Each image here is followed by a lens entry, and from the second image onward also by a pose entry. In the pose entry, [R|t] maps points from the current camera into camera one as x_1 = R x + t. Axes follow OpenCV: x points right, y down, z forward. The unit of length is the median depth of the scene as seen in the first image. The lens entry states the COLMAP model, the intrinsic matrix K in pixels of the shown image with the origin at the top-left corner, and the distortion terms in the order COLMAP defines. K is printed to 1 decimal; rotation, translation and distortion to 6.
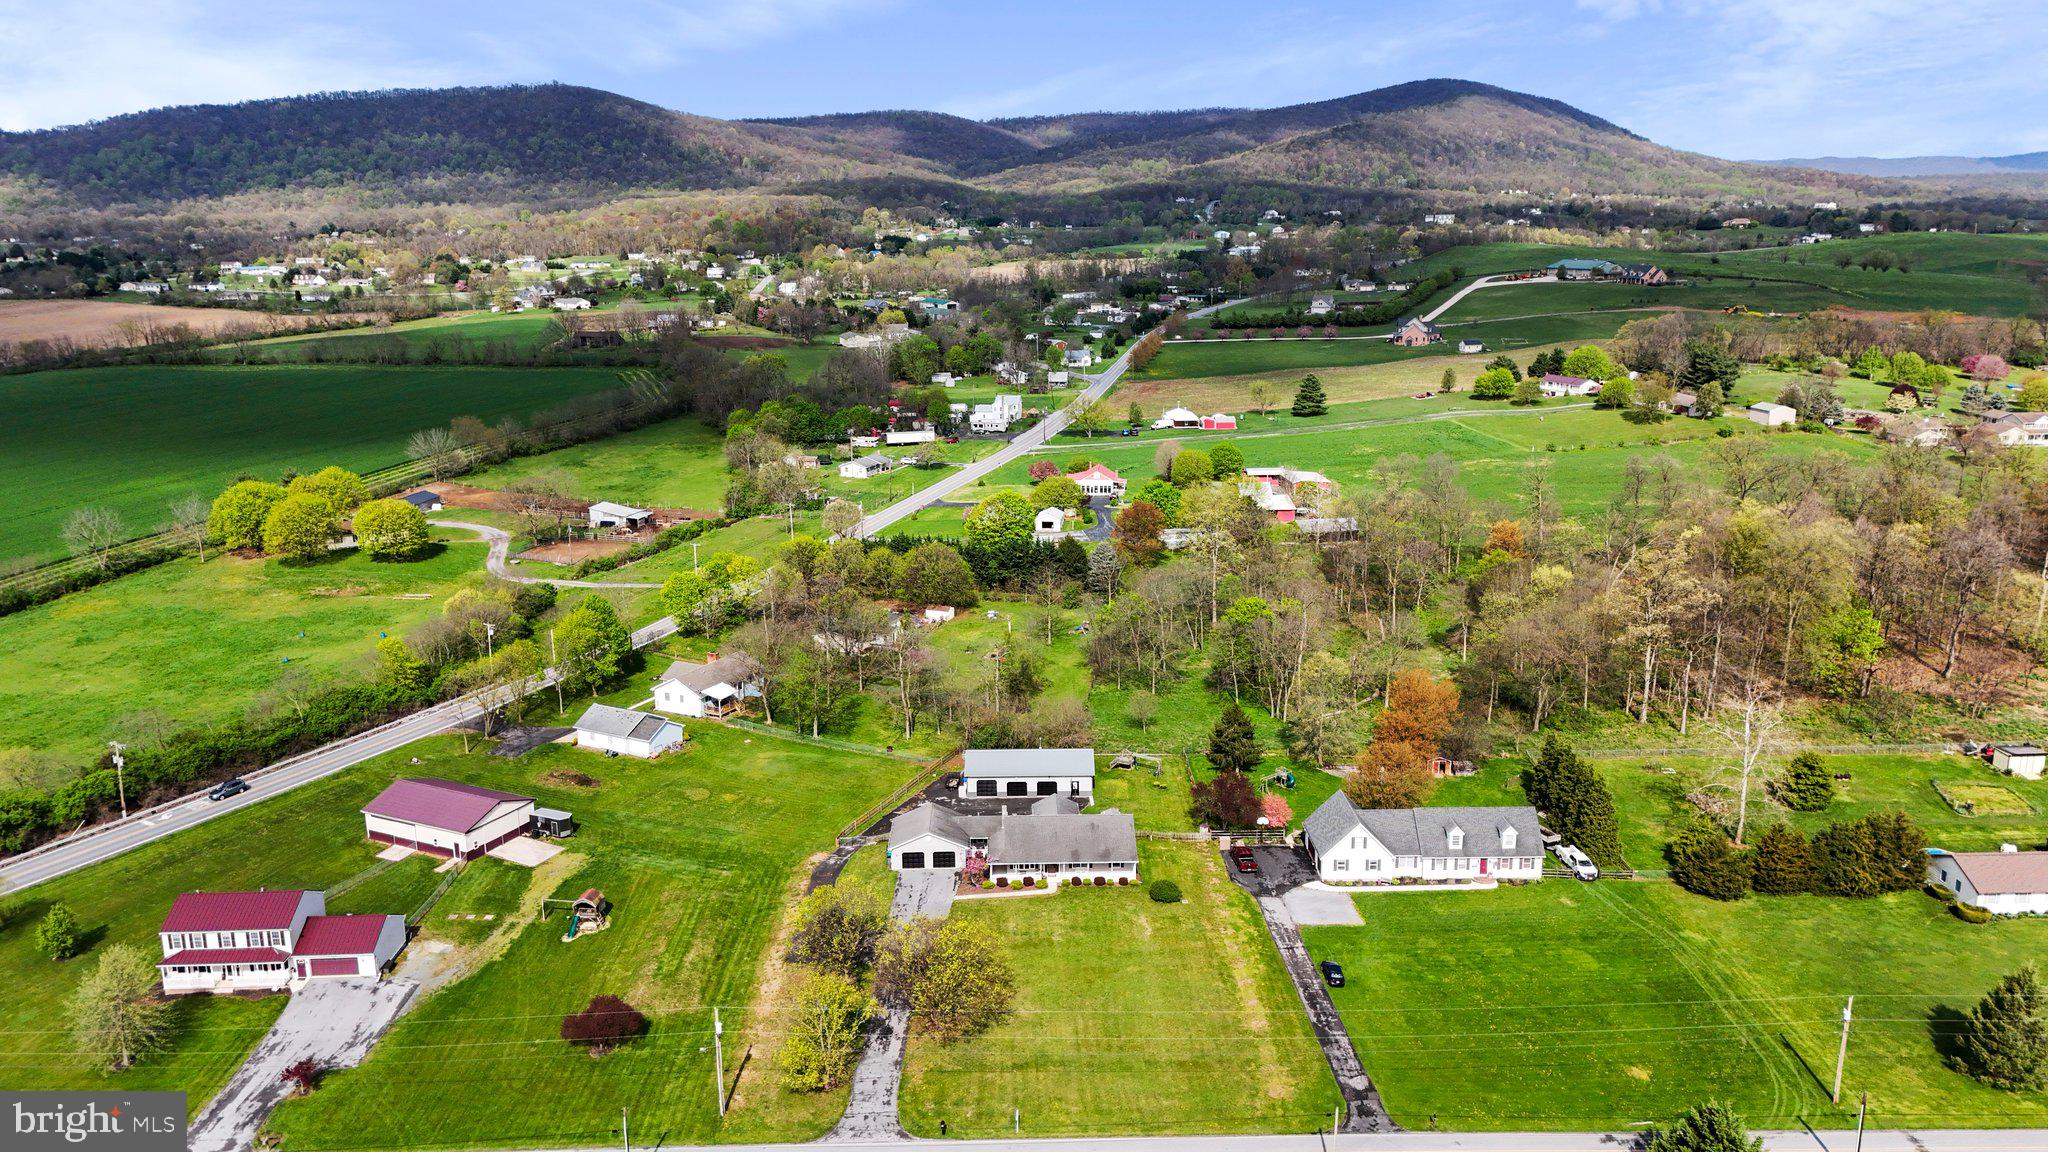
lens RADIAL K [[1496.3, 0, 1024.0], [0, 1496.3, 576.0], [0, 0, 1]] dist [0.099819, -0.110366]
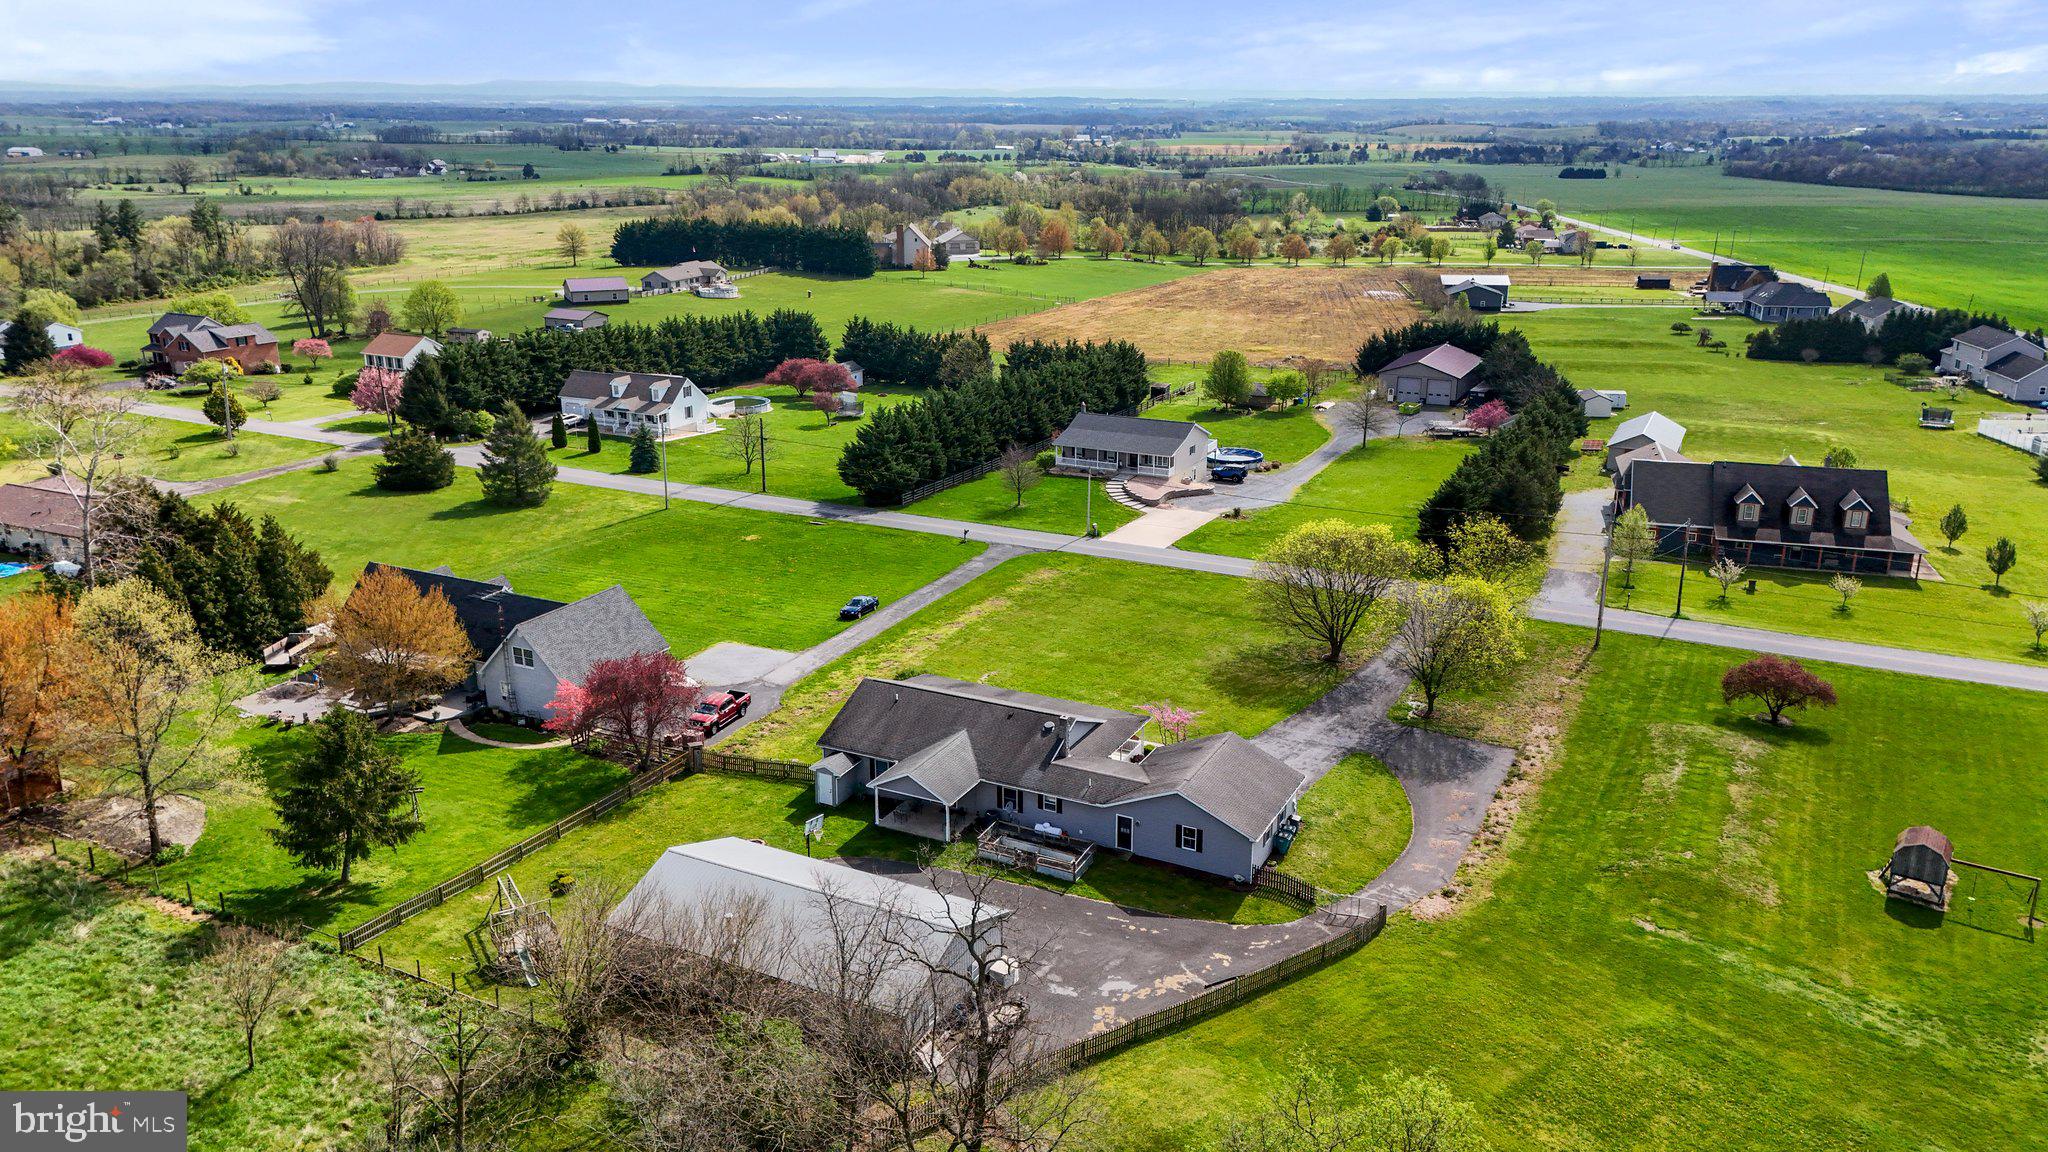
lens RADIAL K [[1490.8, 0, 1031.0], [0, 1490.8, 611.4], [0, 0, 1]] dist [0.078672, -0.069598]
pose [[-0.888088, -0.135286, 0.439315, -0.222549], [0.121193, 0.852984, 0.507671, -0.134446], [-0.443410, 0.504099, -0.741129, 1.383112]]
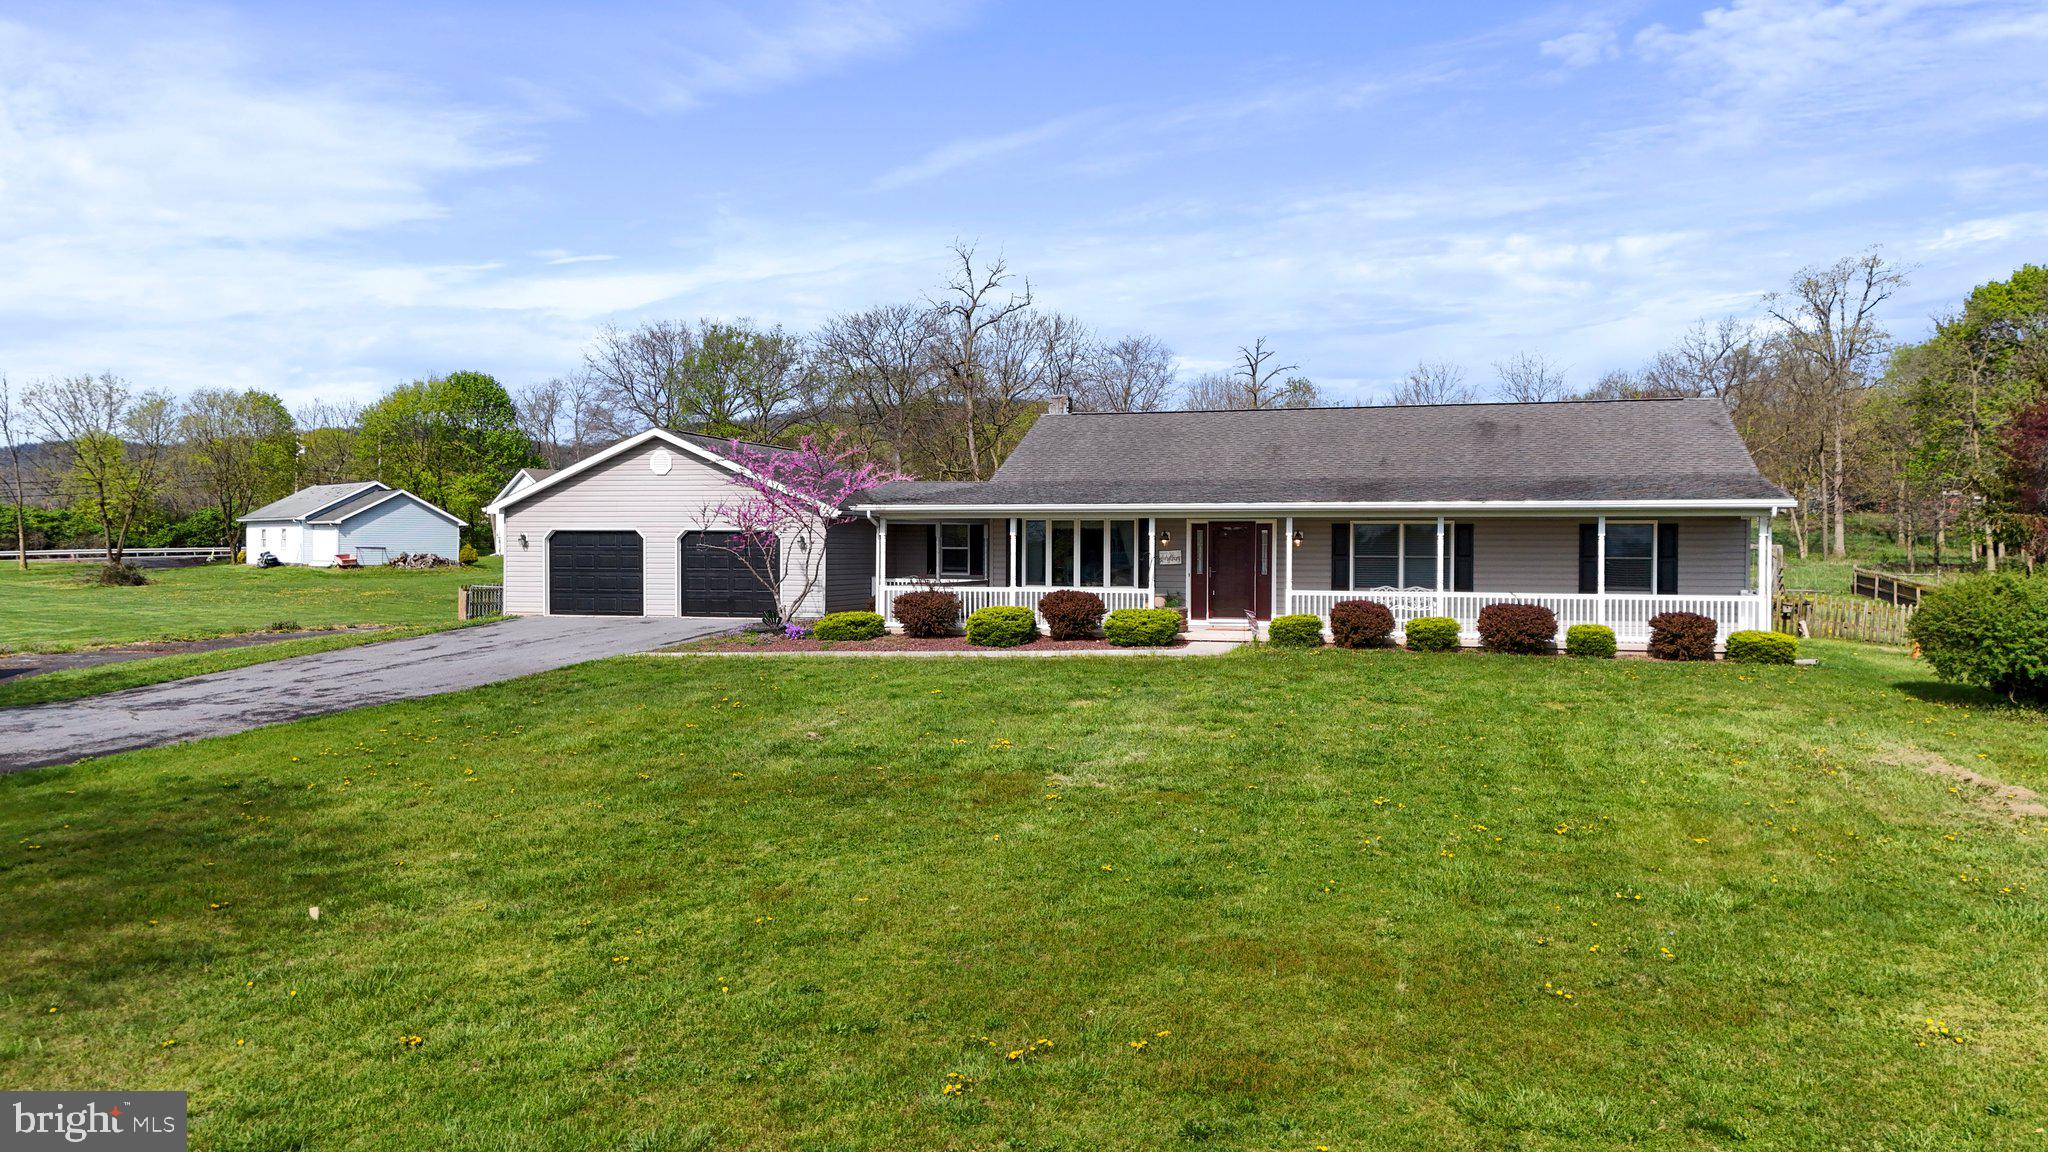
lens RADIAL K [[1502.6, 0, 1027.8], [0, 1502.6, 572.8], [0, 0, 1]] dist [0.070359, -0.059645]
pose [[0.958717, 0.019290, -0.283708, 0.044972], [-0.080956, 0.974926, -0.207280, 0.228274], [0.272596, 0.221691, 0.936240, 0.817011]]
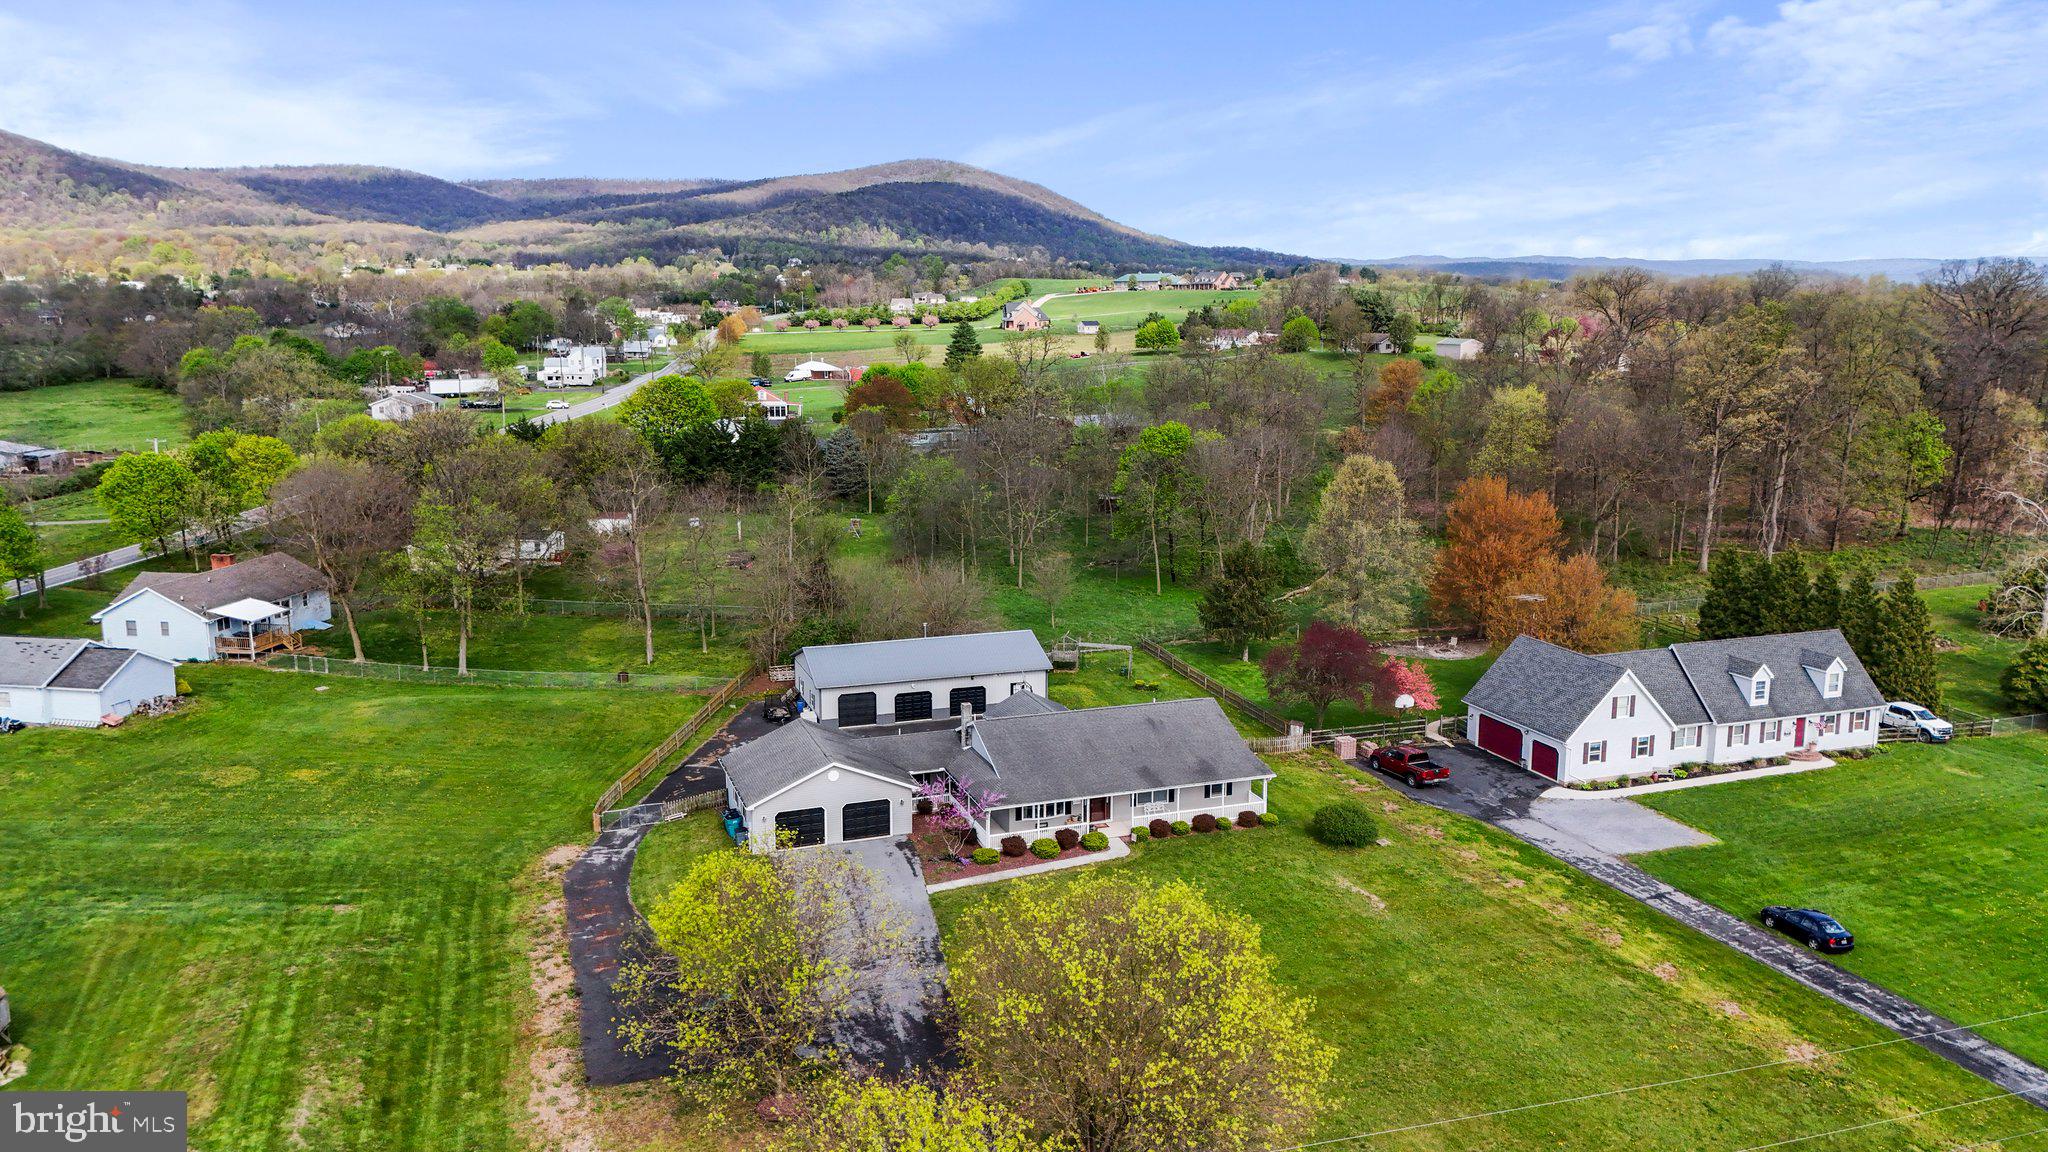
lens RADIAL K [[1502.6, 0, 1027.8], [0, 1502.6, 572.8], [0, 0, 1]] dist [0.070359, -0.059645]
pose [[0.945004, -0.047465, 0.323595, -0.152723], [0.066982, 0.996529, -0.049438, 0.139359], [-0.320125, 0.068394, 0.944903, 0.540592]]
